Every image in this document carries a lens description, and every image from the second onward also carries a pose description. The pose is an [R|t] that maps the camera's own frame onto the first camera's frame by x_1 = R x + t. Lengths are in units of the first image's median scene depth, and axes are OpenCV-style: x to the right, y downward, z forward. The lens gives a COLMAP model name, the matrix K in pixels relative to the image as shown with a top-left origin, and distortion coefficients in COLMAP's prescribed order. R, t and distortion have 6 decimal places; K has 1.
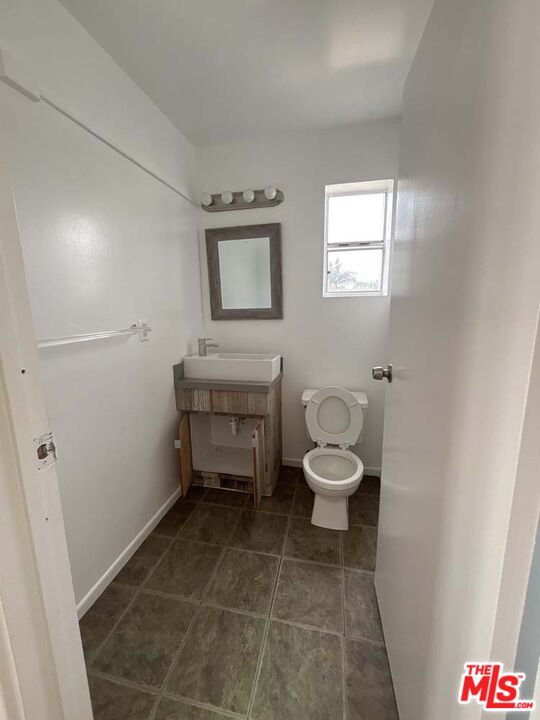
lens RADIAL K [[291.6, 0, 268.3], [0, 291.6, 358.4], [0, 0, 1]] dist [0.013967, -0.000719]
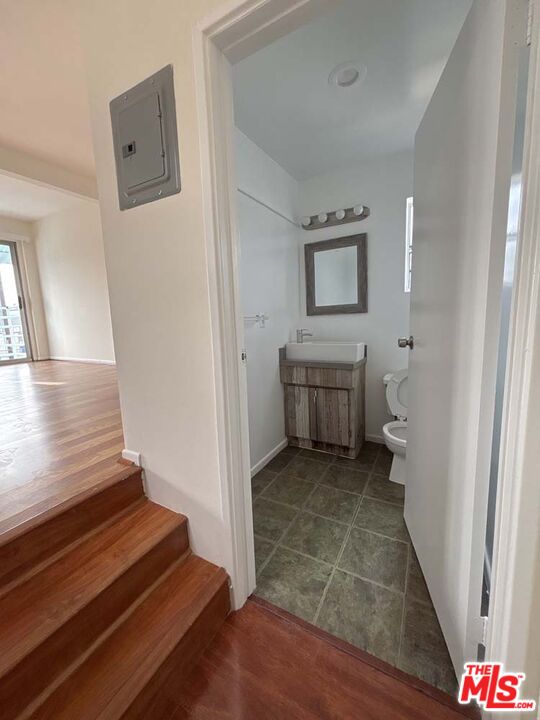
lens RADIAL K [[291.6, 0, 271.0], [0, 291.6, 356.8], [0, 0, 1]] dist [0.013967, -0.000719]
pose [[0.960422, 0.016366, -0.278069, 0.006947], [-0.025707, 0.999220, -0.029978, 0.102586], [0.277362, 0.035940, 0.960093, -0.271131]]
